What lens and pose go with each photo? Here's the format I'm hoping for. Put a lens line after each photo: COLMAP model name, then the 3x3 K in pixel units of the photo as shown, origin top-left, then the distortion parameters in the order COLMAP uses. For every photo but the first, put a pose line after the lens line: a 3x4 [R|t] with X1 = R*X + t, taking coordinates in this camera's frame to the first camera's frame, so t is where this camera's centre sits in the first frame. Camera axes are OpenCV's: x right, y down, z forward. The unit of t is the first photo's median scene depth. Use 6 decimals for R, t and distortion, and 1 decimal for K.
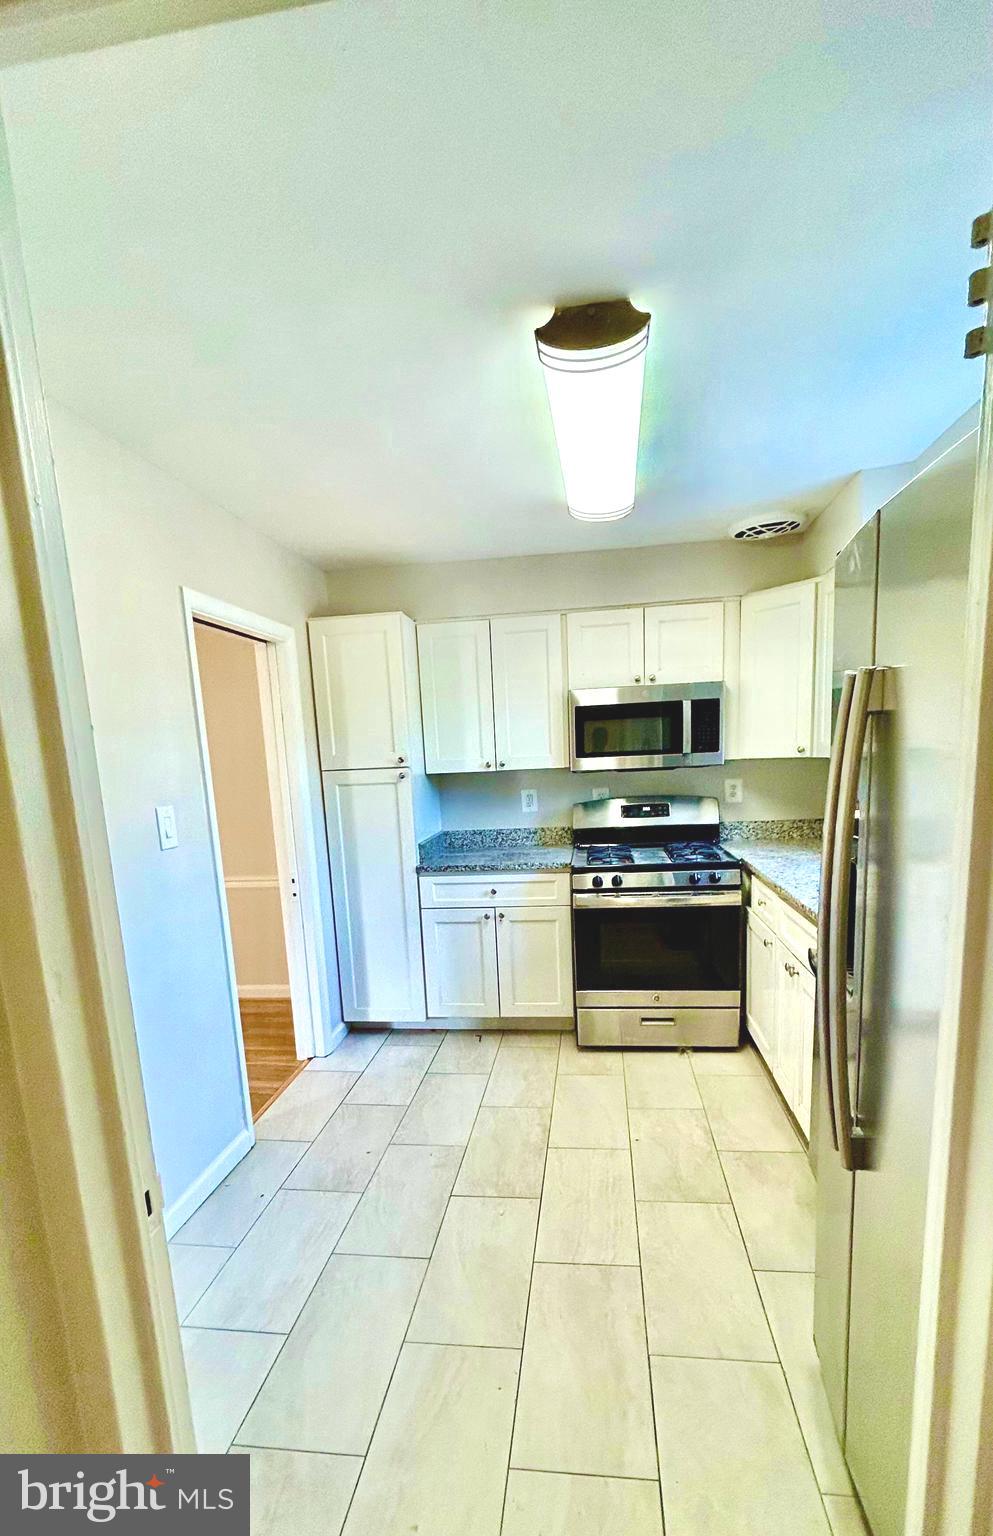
lens RADIAL K [[704.0, 0, 496.3], [0, 704.0, 882.8], [0, 0, 1]] dist [-0.000173, -0.000042]
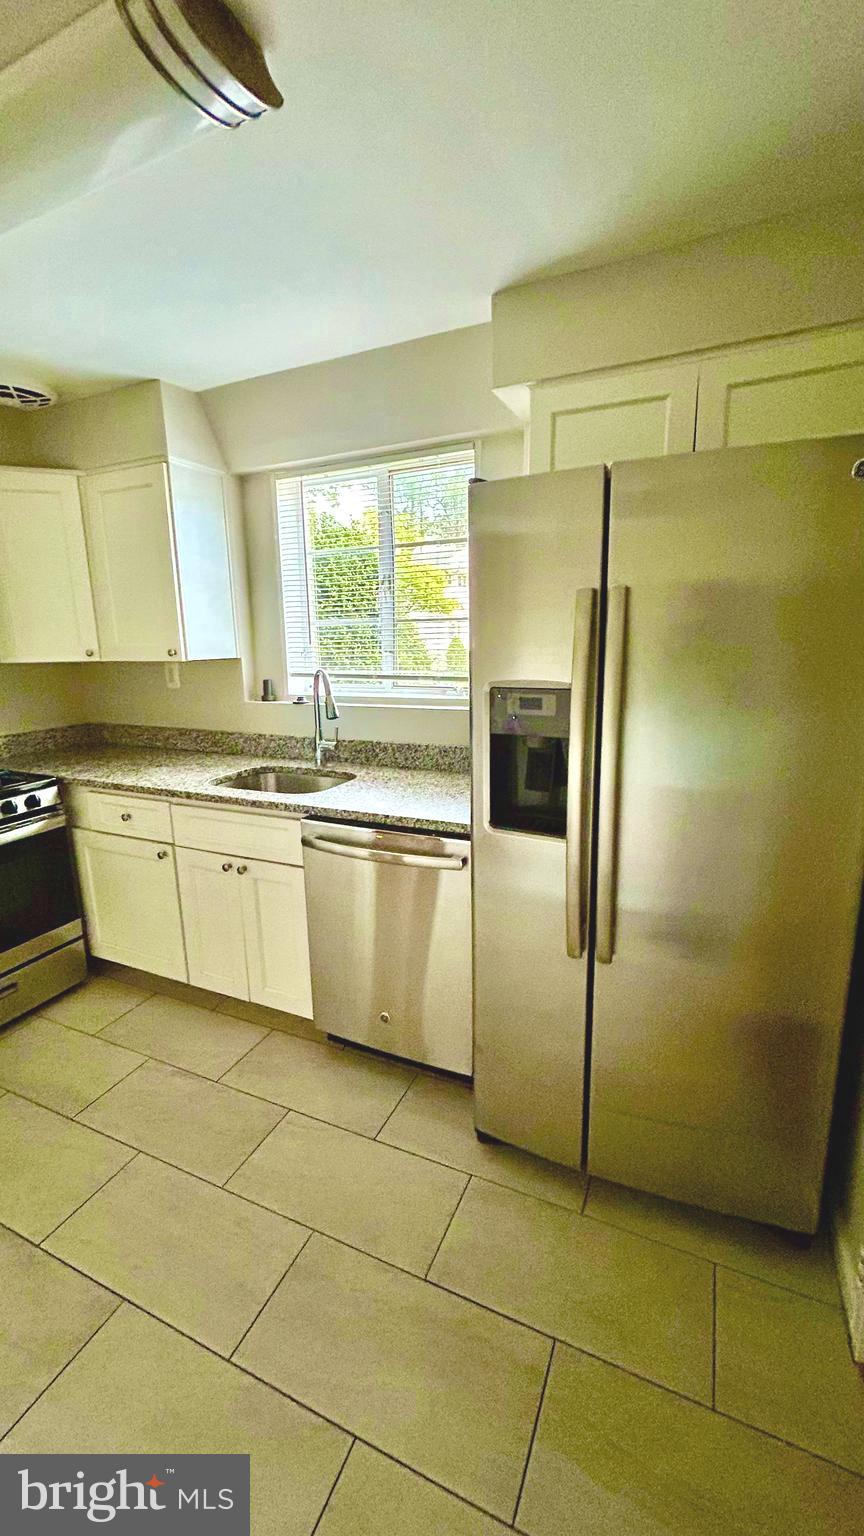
lens RADIAL K [[606.9, 0, 432.0], [0, 606.9, 768.0], [0, 0, 1]] dist [0.000621, 0.000190]
pose [[0.273578, -0.151679, 0.949815, -0.247930], [0.172569, 0.979205, 0.106666, -0.047365], [-0.946243, 0.134727, 0.294064, 0.359599]]
